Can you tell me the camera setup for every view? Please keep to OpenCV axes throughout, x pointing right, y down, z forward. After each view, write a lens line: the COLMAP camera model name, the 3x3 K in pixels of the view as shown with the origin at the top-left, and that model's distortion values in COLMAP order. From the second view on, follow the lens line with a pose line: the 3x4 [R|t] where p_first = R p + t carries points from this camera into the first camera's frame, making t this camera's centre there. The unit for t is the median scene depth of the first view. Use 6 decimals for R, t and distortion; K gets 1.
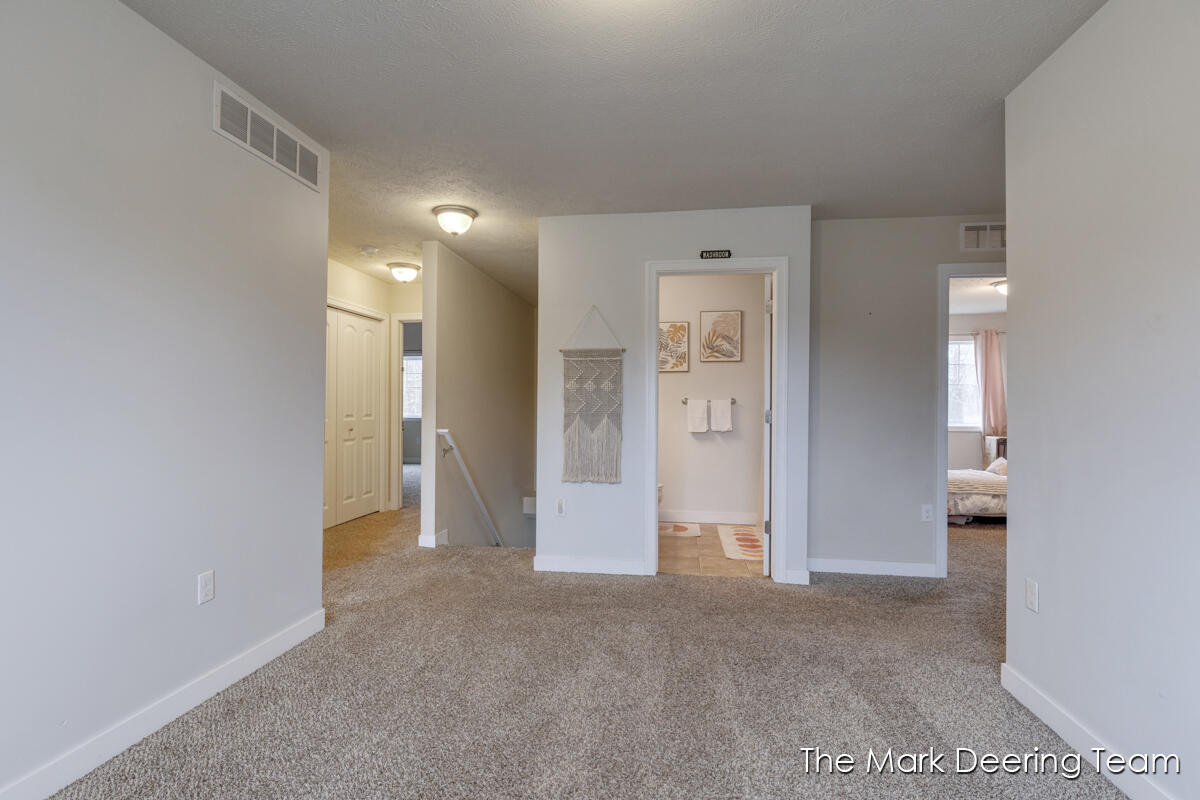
lens RADIAL K [[571.2, 0, 601.8], [0, 571.2, 401.8], [0, 0, 1]] dist [-0.003370, -0.000260]
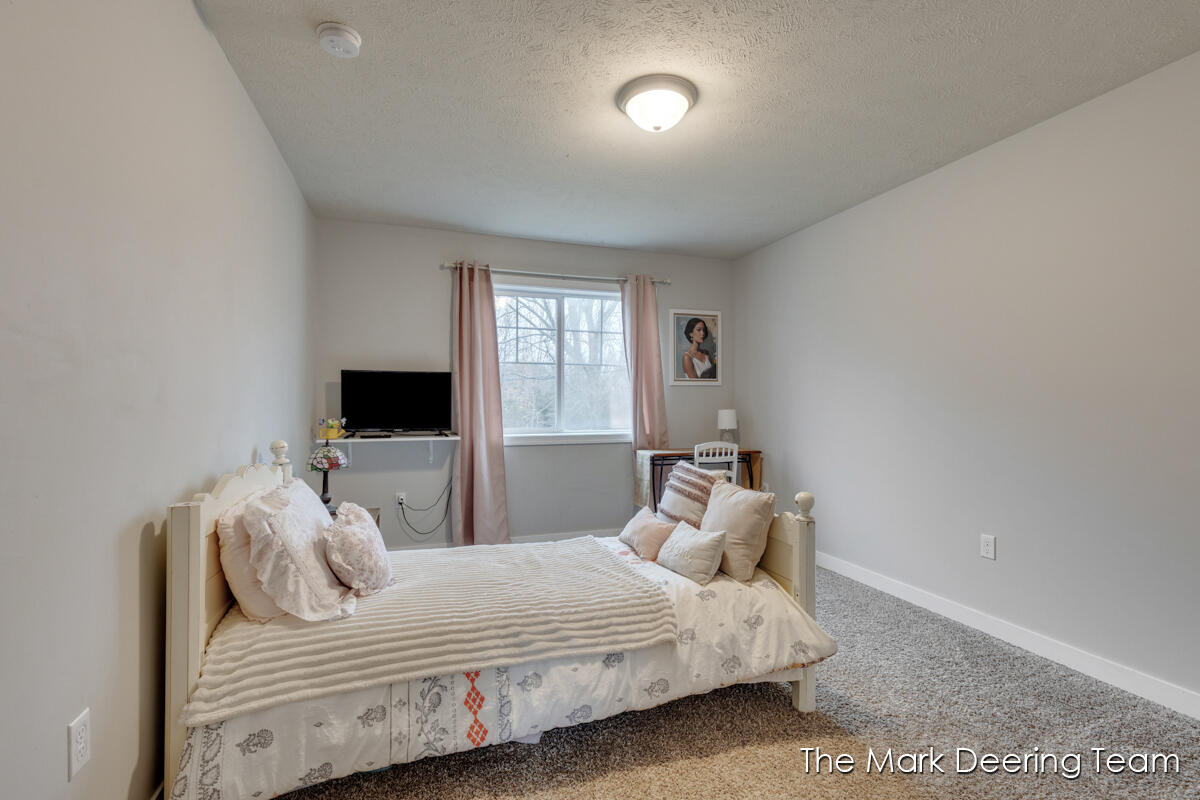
lens RADIAL K [[546.3, 0, 598.3], [0, 546.3, 400.5], [0, 0, 1]] dist [0.005302, 0.000288]
pose [[0.895361, -0.005696, 0.445304, 0.375398], [0.003972, 0.999981, 0.004806, 0.004659], [-0.445323, -0.002534, 0.895366, 0.494821]]
